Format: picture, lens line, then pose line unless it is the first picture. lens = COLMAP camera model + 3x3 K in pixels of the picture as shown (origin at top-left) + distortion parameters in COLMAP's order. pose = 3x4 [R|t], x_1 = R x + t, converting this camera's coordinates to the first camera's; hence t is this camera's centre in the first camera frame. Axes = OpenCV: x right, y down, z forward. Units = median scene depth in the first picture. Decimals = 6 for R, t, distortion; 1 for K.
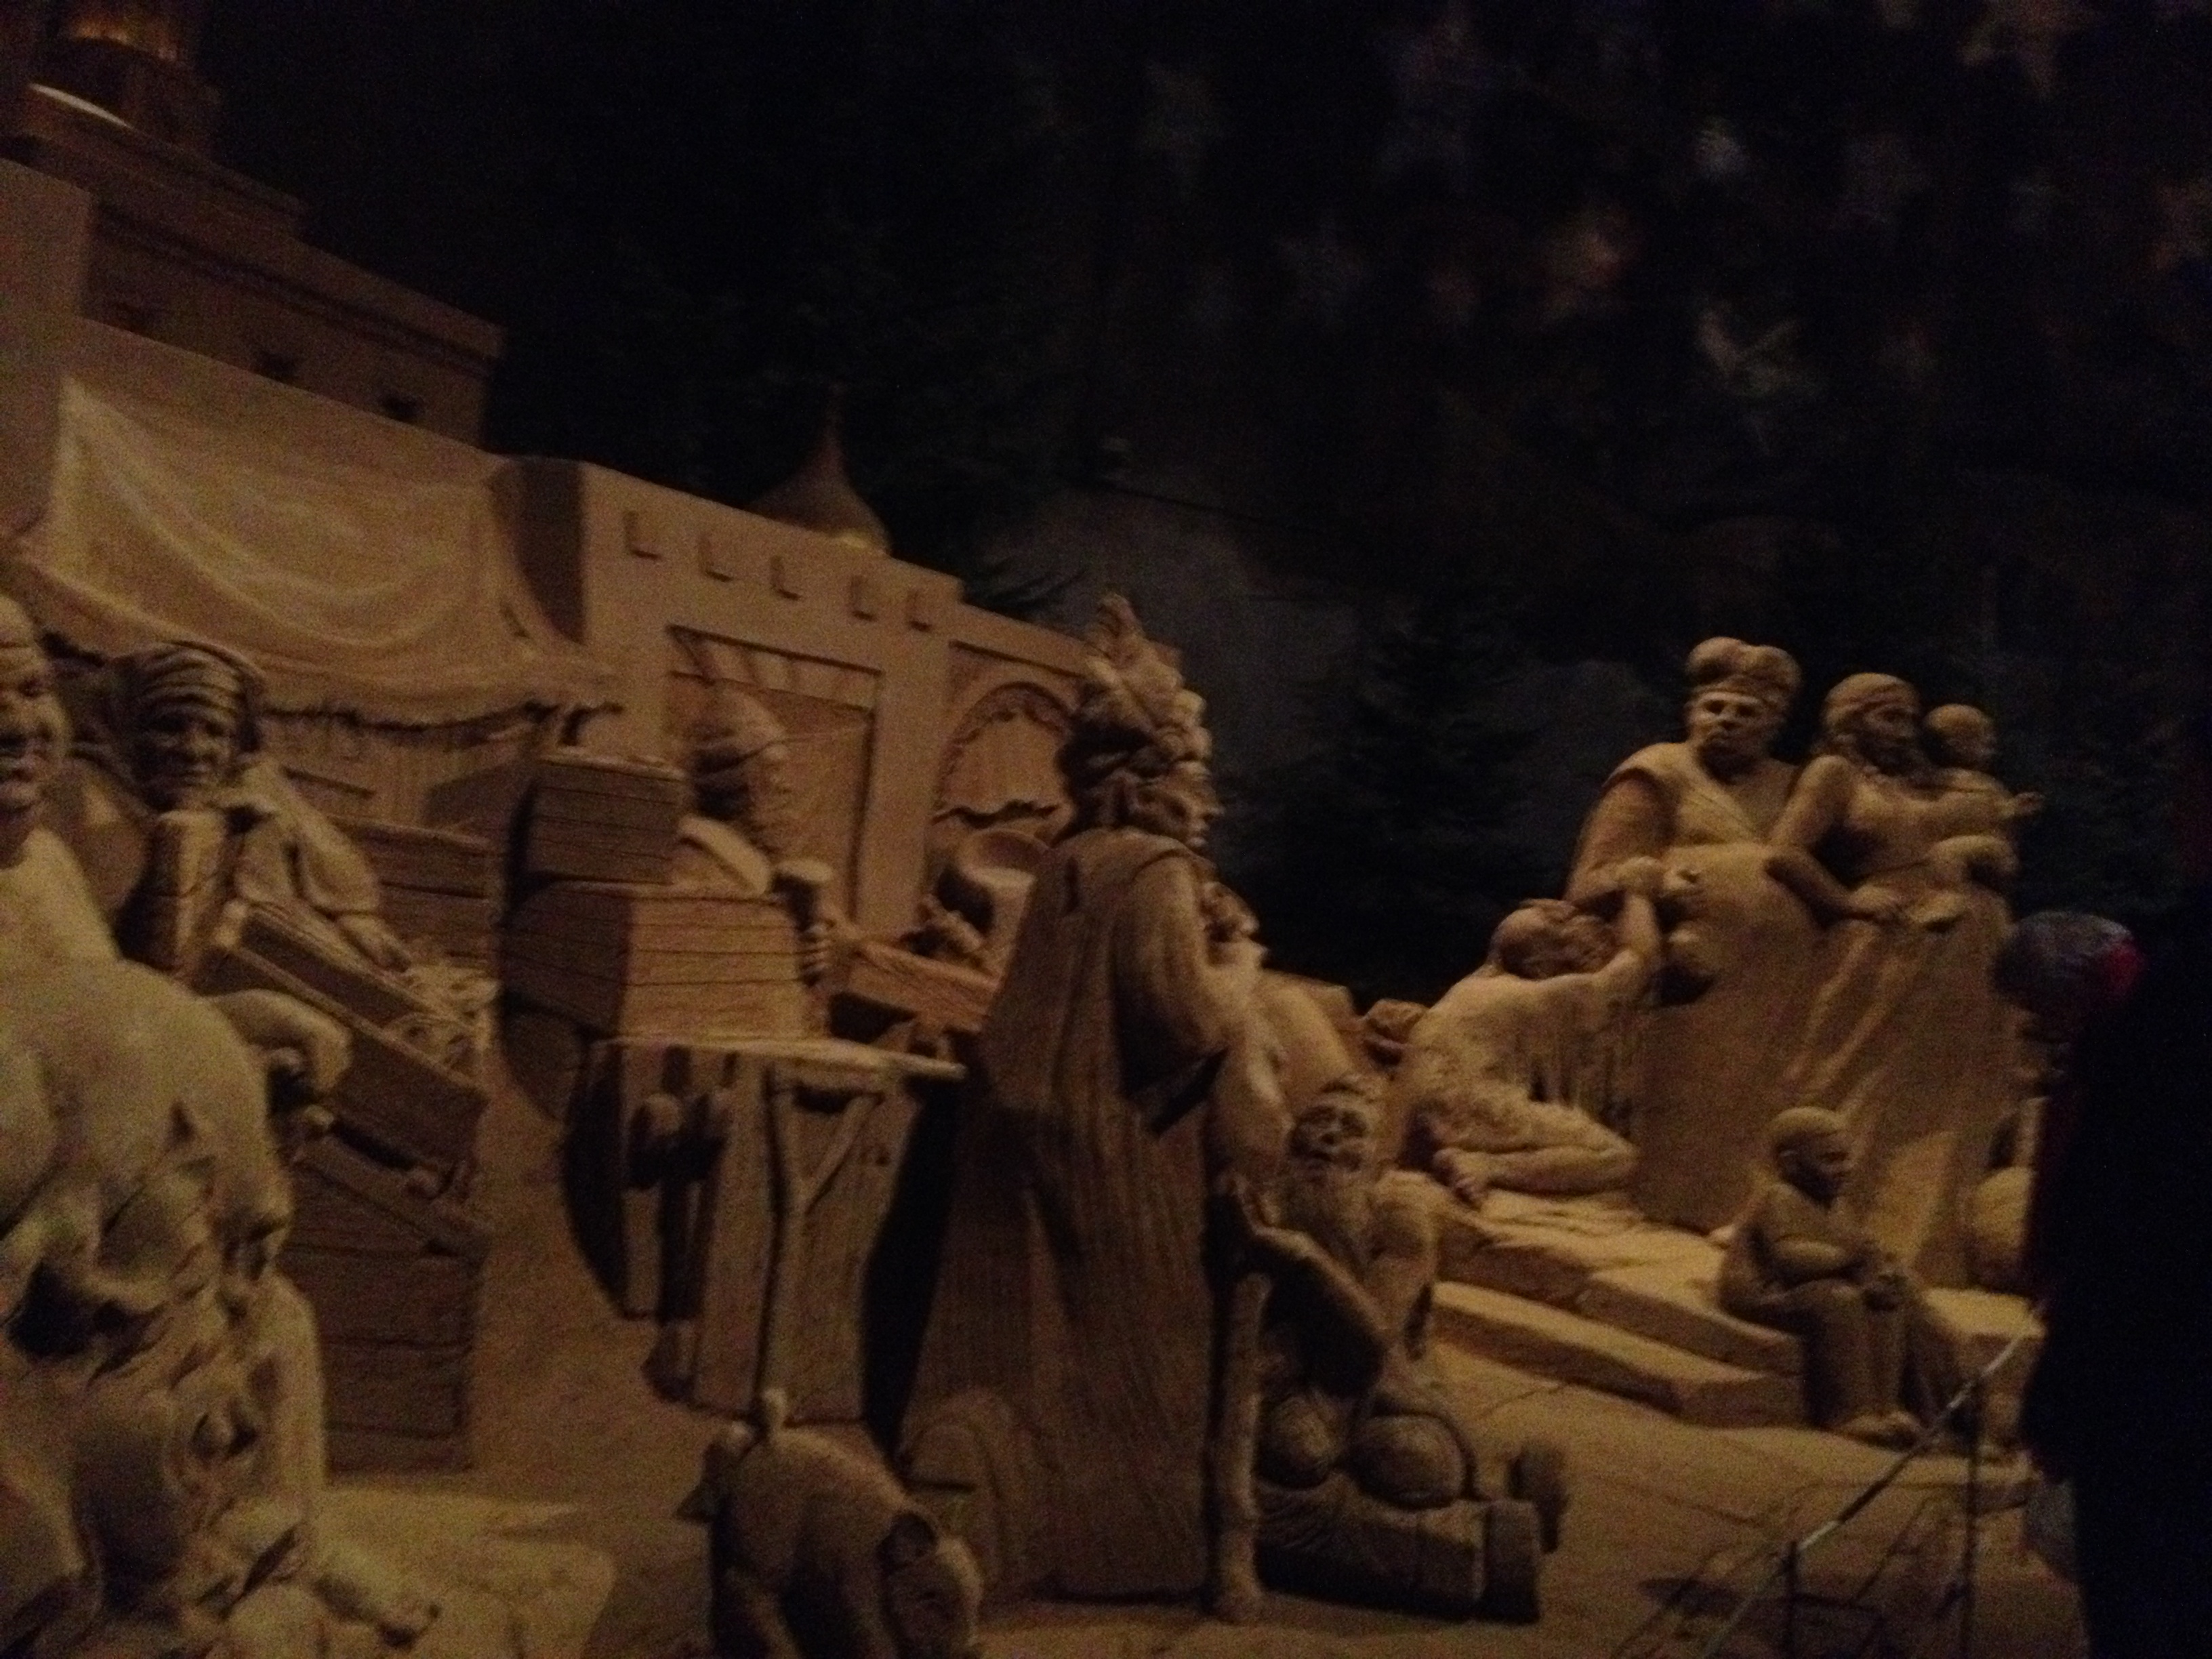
lens RADIAL K [[2191.1, 0, 1106.0], [0, 2191.1, 829.5], [0, 0, 1]] dist [0.126586, -0.221889]
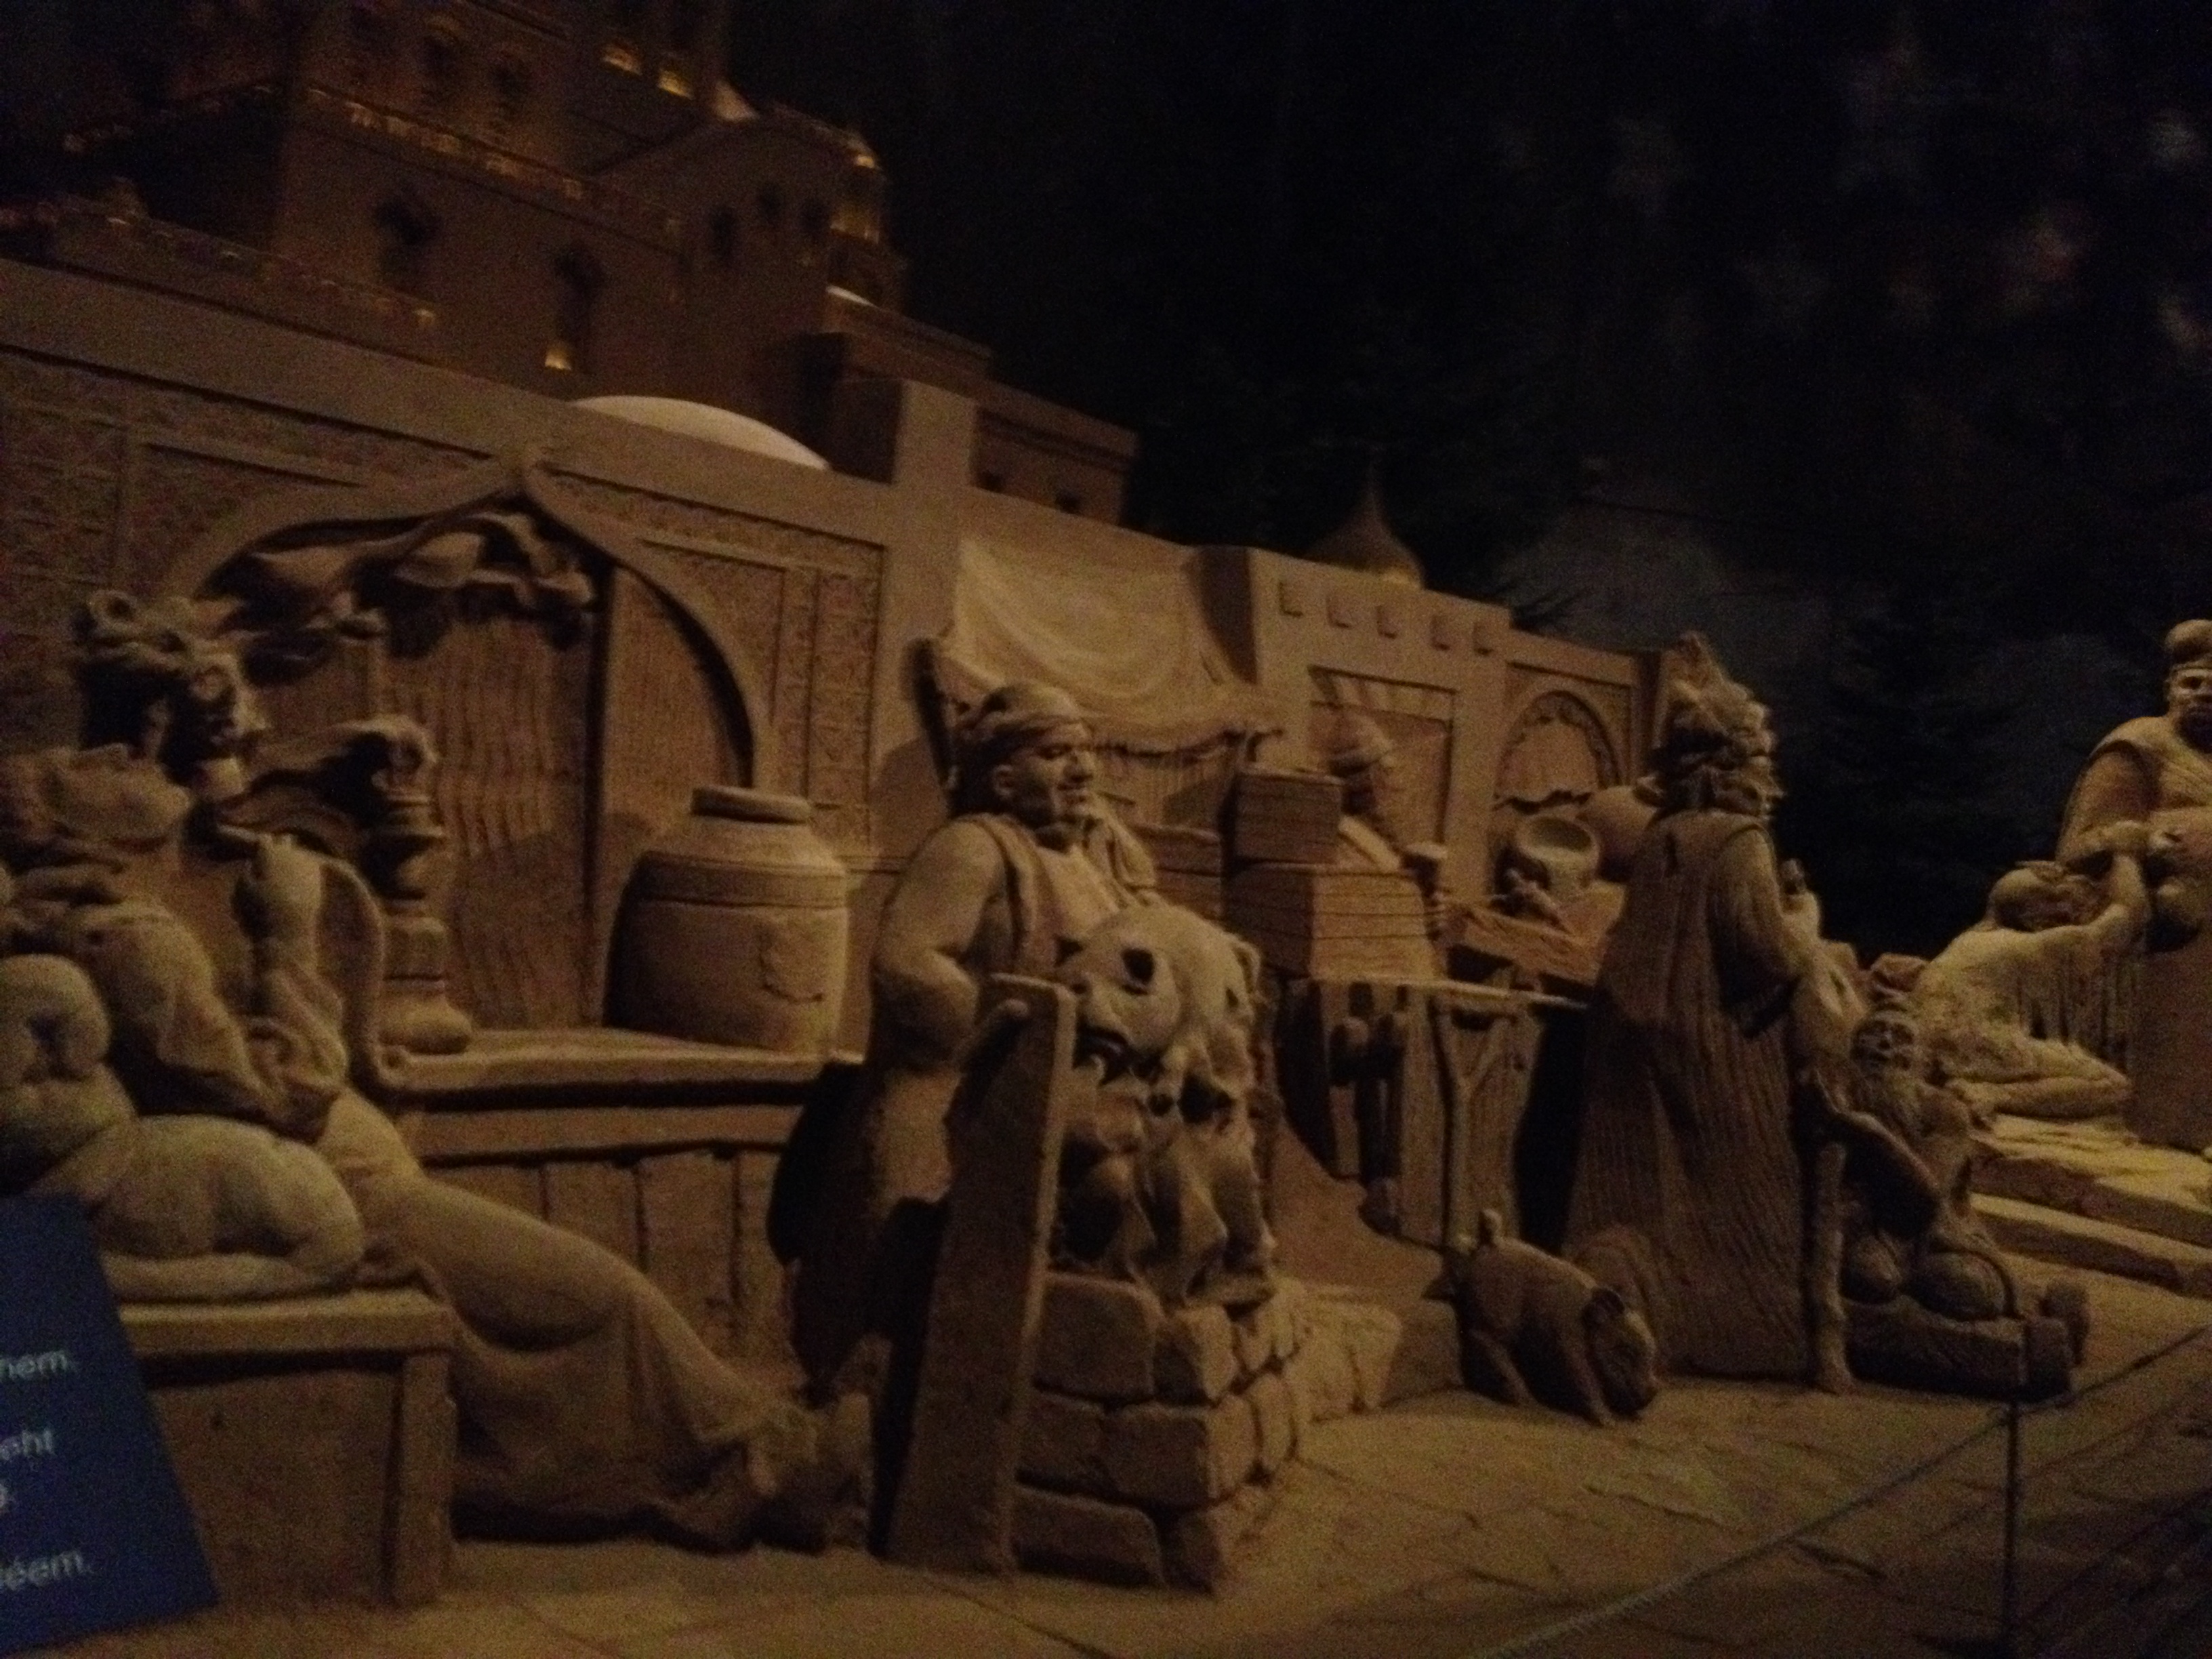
lens RADIAL K [[2182.4, 0, 1075.8], [0, 2182.4, 819.4], [0, 0, 1]] dist [0.162461, -0.372257]
pose [[0.979989, -0.032899, -0.196316, -0.088577], [0.032773, 0.999455, -0.003891, -0.001554], [0.196337, -0.002621, 0.980533, -0.314629]]
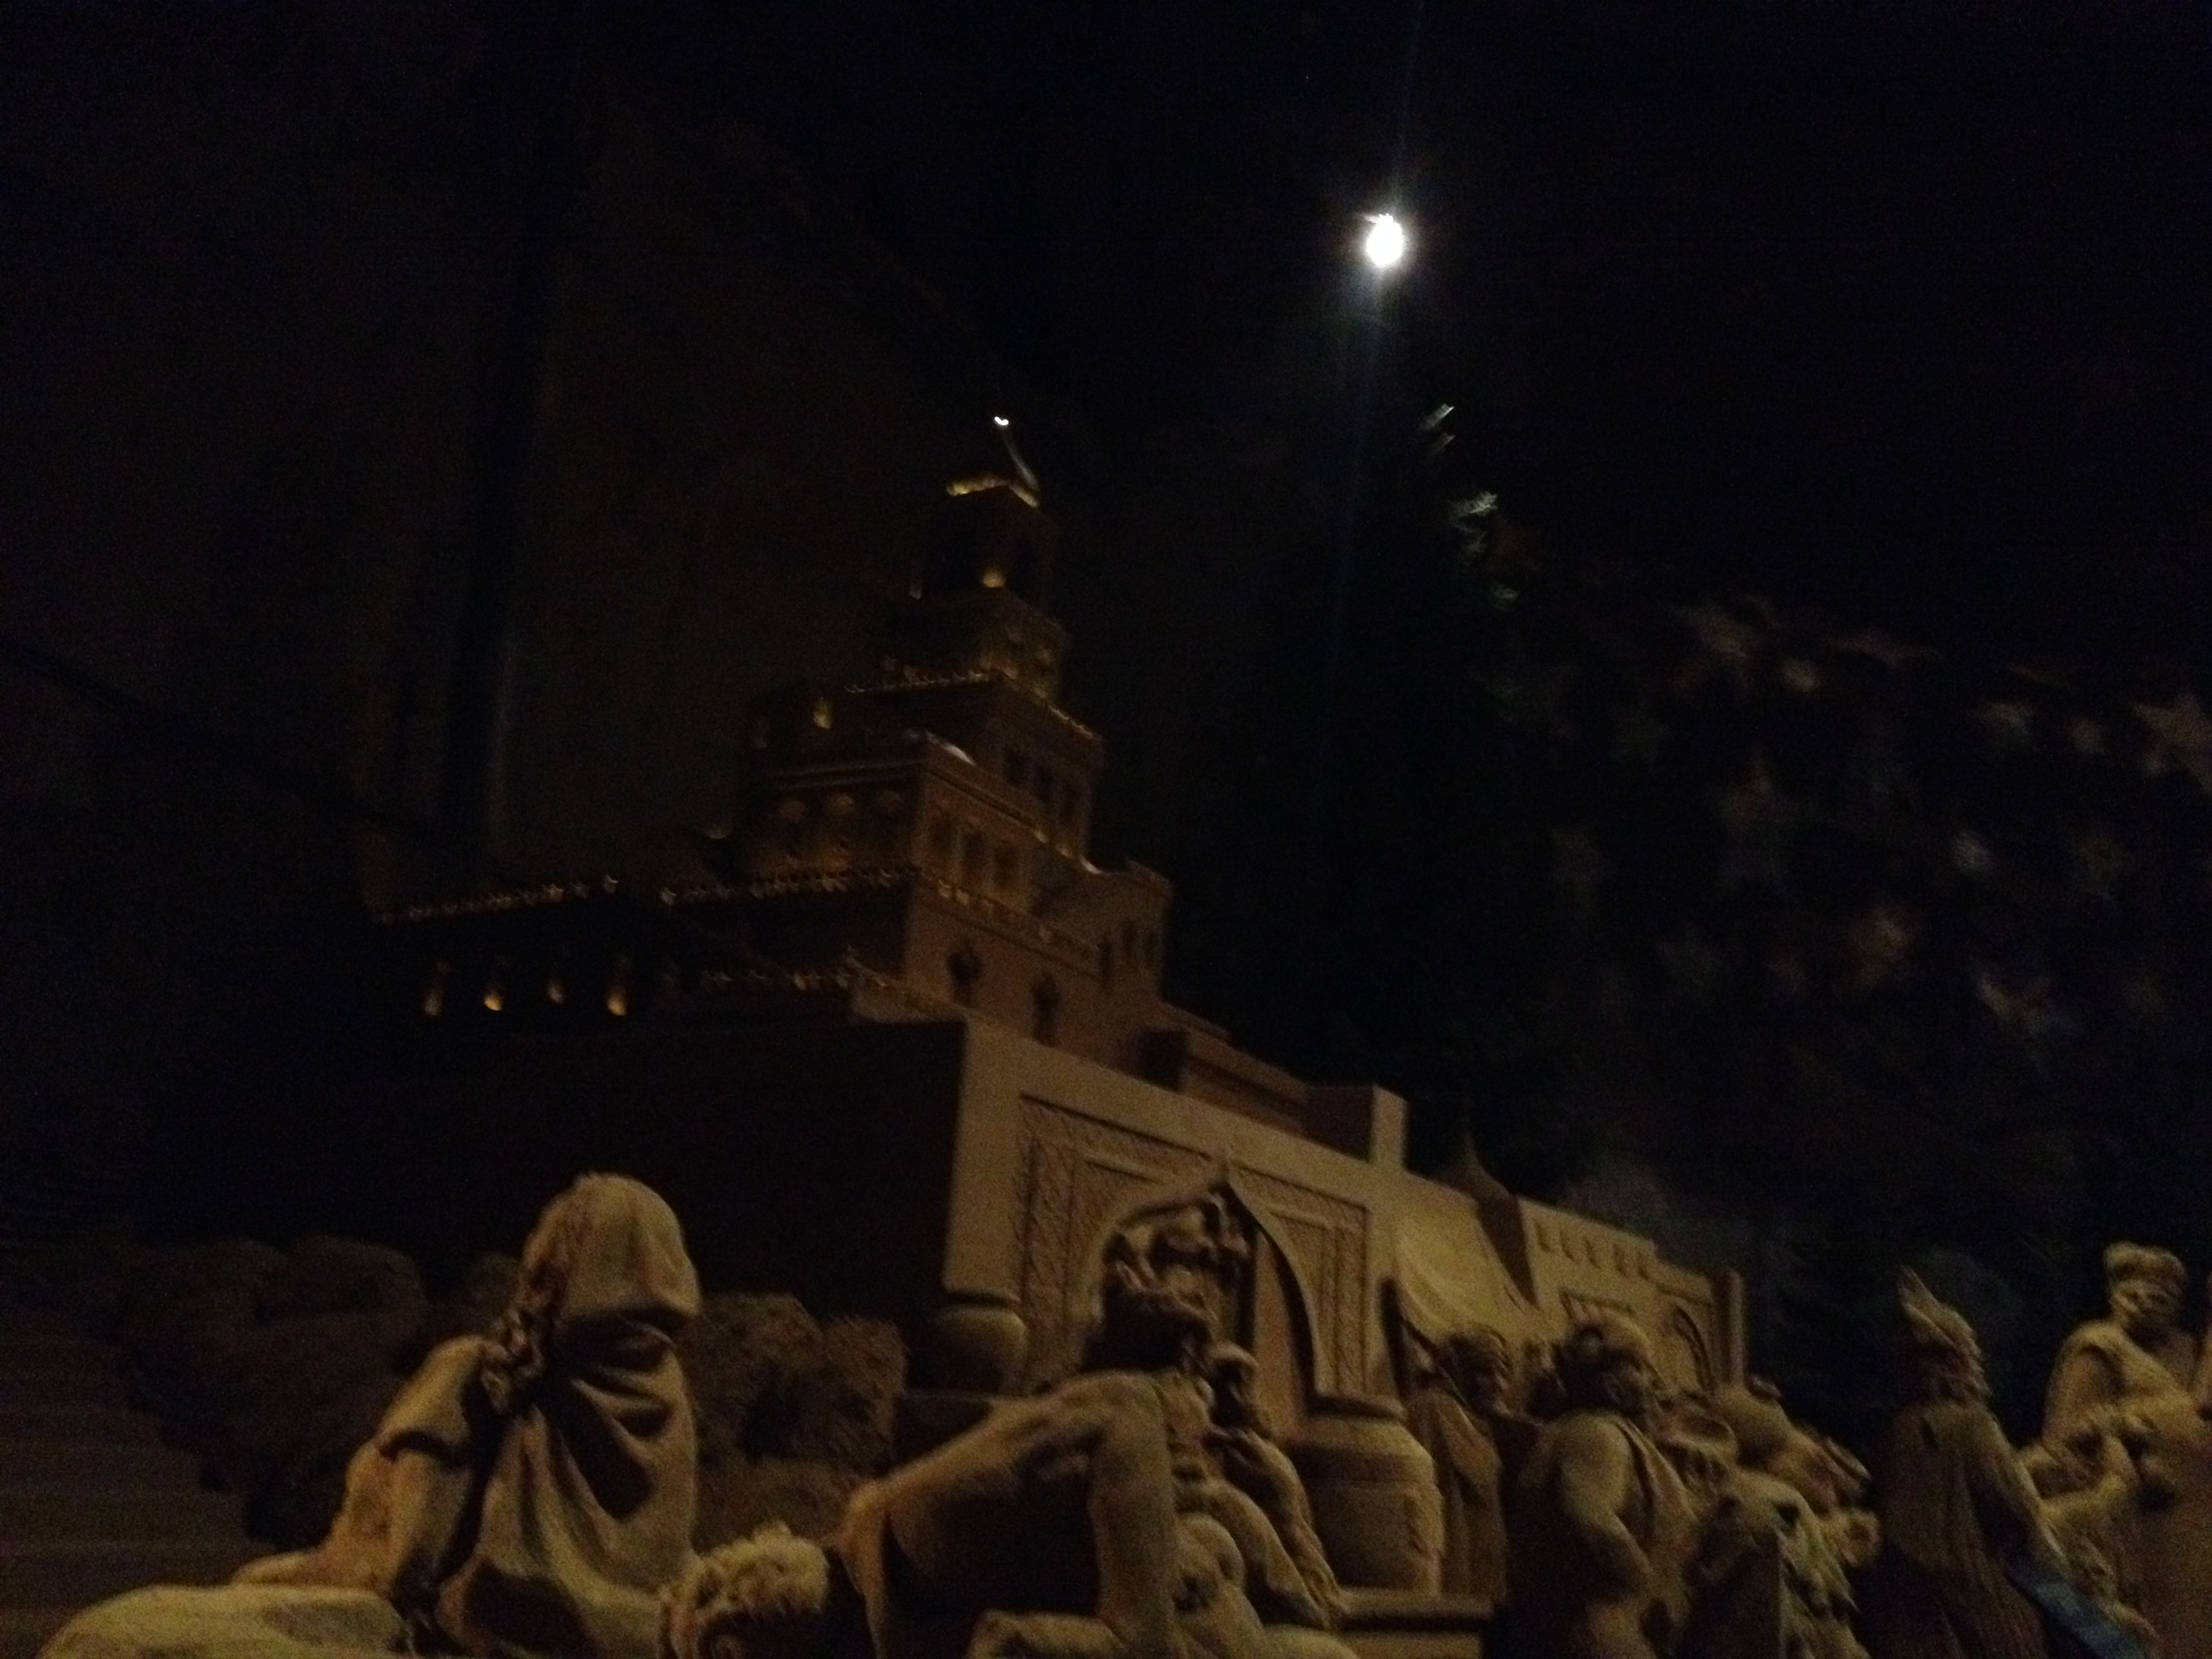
lens RADIAL K [[2184.9, 0, 1110.6], [0, 2184.9, 851.5], [0, 0, 1]] dist [0.123972, -0.220662]
pose [[0.997371, -0.065392, -0.031232, -0.494932], [0.055509, 0.966434, -0.250846, -0.015532], [0.046587, 0.248453, 0.967523, -0.753742]]
